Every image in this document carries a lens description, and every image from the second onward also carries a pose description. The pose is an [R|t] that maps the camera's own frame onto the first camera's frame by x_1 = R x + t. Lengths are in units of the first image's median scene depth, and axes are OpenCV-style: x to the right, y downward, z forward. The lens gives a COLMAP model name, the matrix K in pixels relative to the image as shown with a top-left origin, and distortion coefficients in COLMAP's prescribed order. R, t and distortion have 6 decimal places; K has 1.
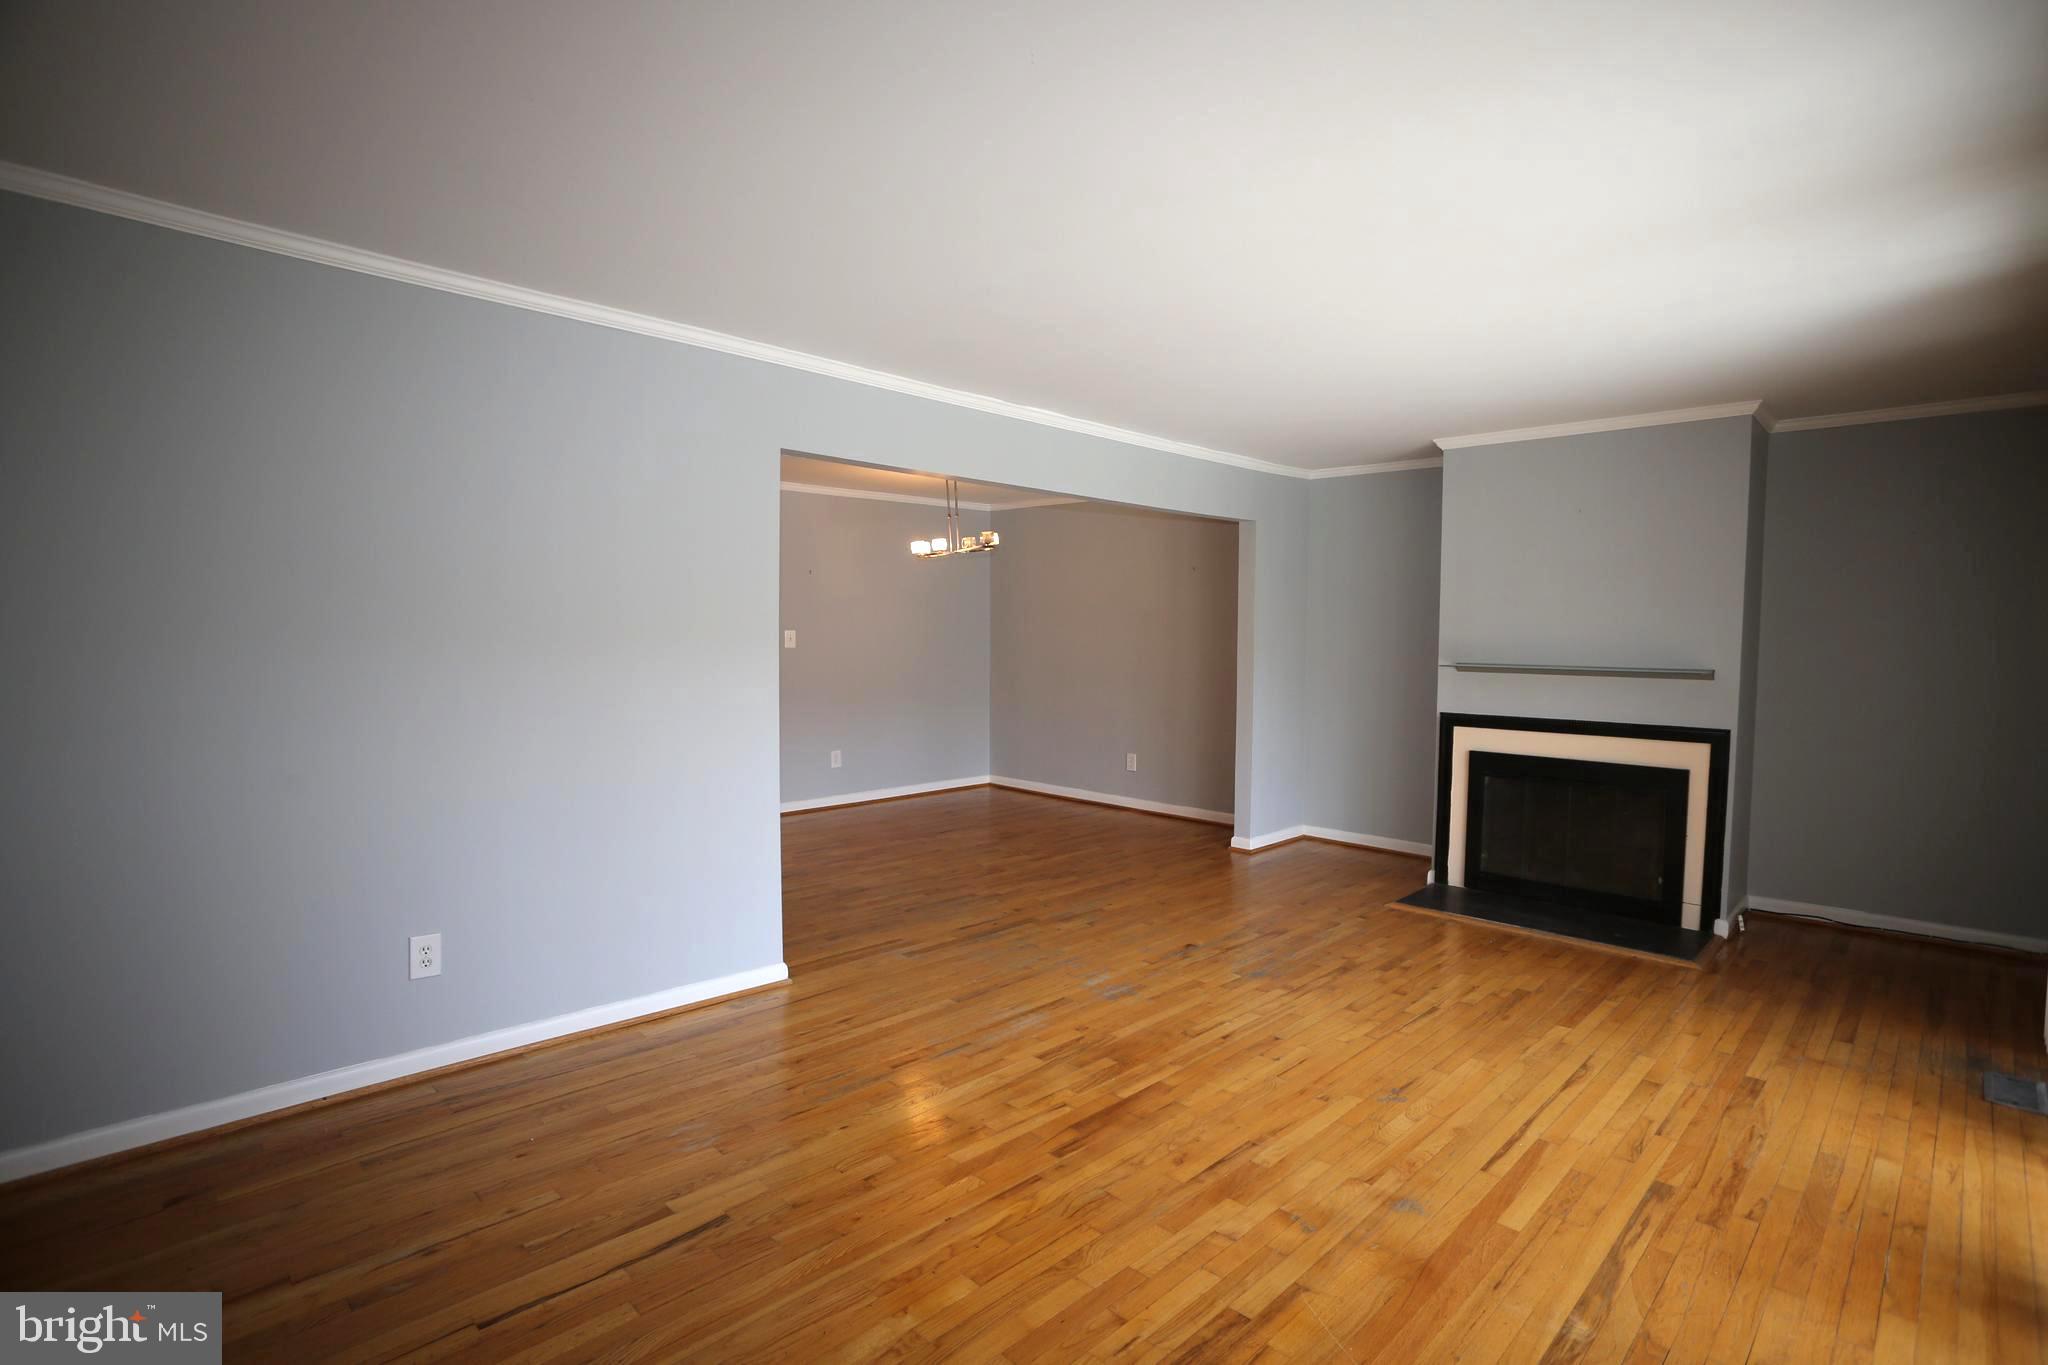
lens RADIAL K [[993.0, 0, 1025.4], [0, 993.0, 686.8], [0, 0, 1]] dist [-0.074214, 0.034712]
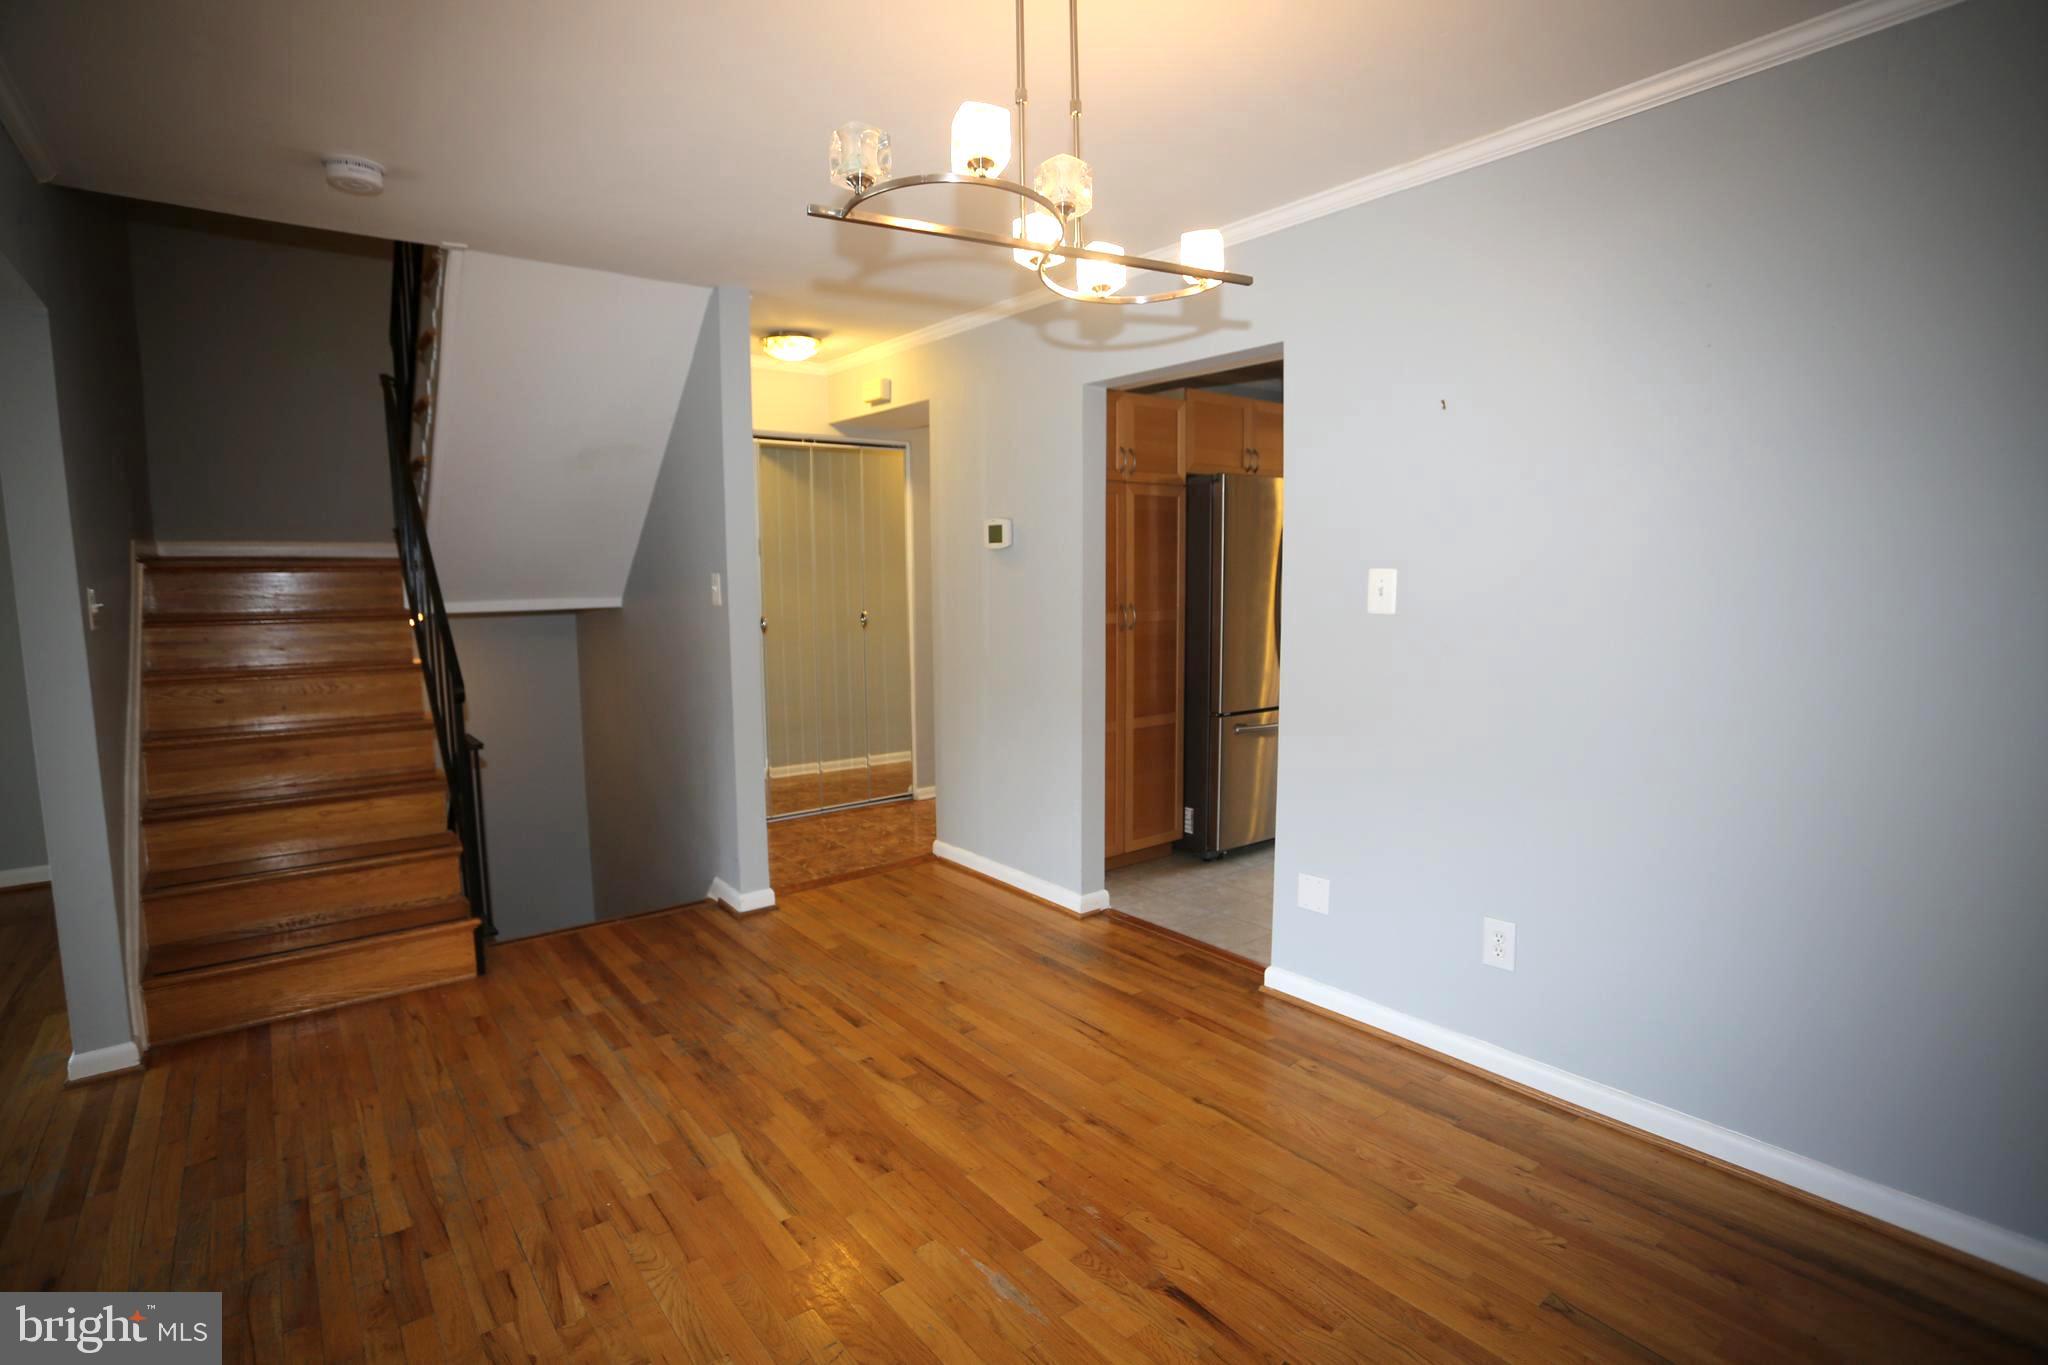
lens RADIAL K [[993.0, 0, 1025.4], [0, 993.0, 686.8], [0, 0, 1]] dist [-0.074214, 0.034712]
pose [[-0.112421, 0.110702, -0.987475, 0.346098], [-0.051605, 0.991783, 0.117061, -0.102266], [0.992320, 0.064119, -0.105784, 1.875725]]
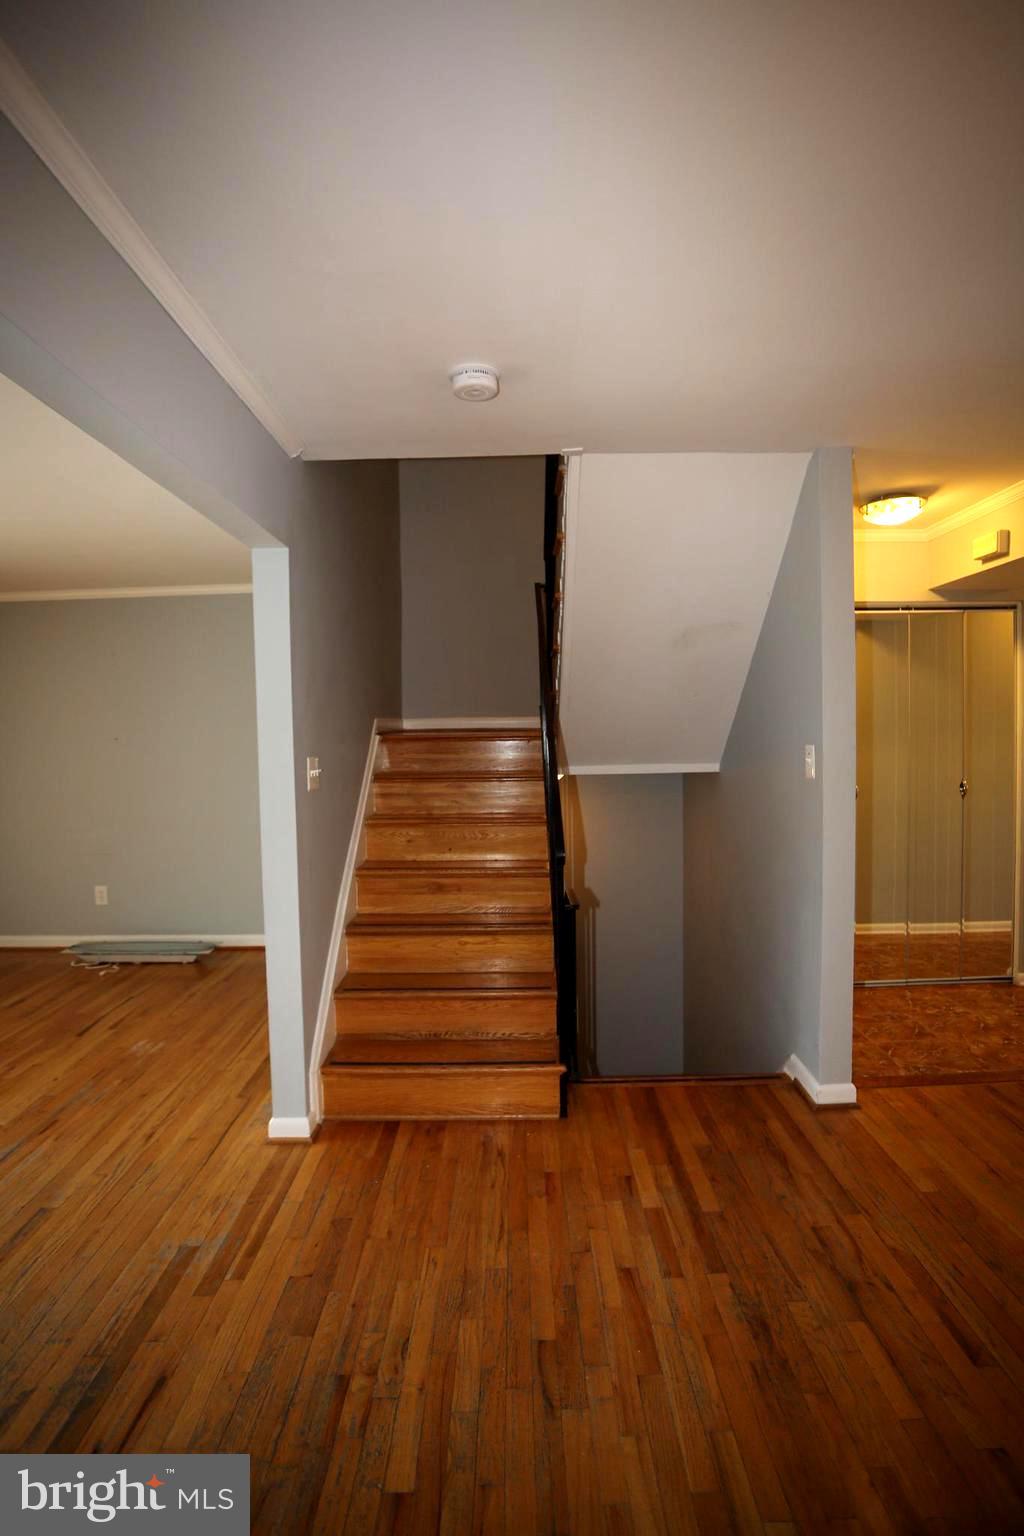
lens RADIAL K [[744.8, 0, 506.2], [0, 744.8, 770.0], [0, 0, 1]] dist [-0.074214, 0.034712]
pose [[-0.715889, 0.035256, -0.697324, 0.061899], [-0.029984, 0.996251, 0.081151, -0.108815], [0.697570, 0.079004, -0.712148, 1.740149]]
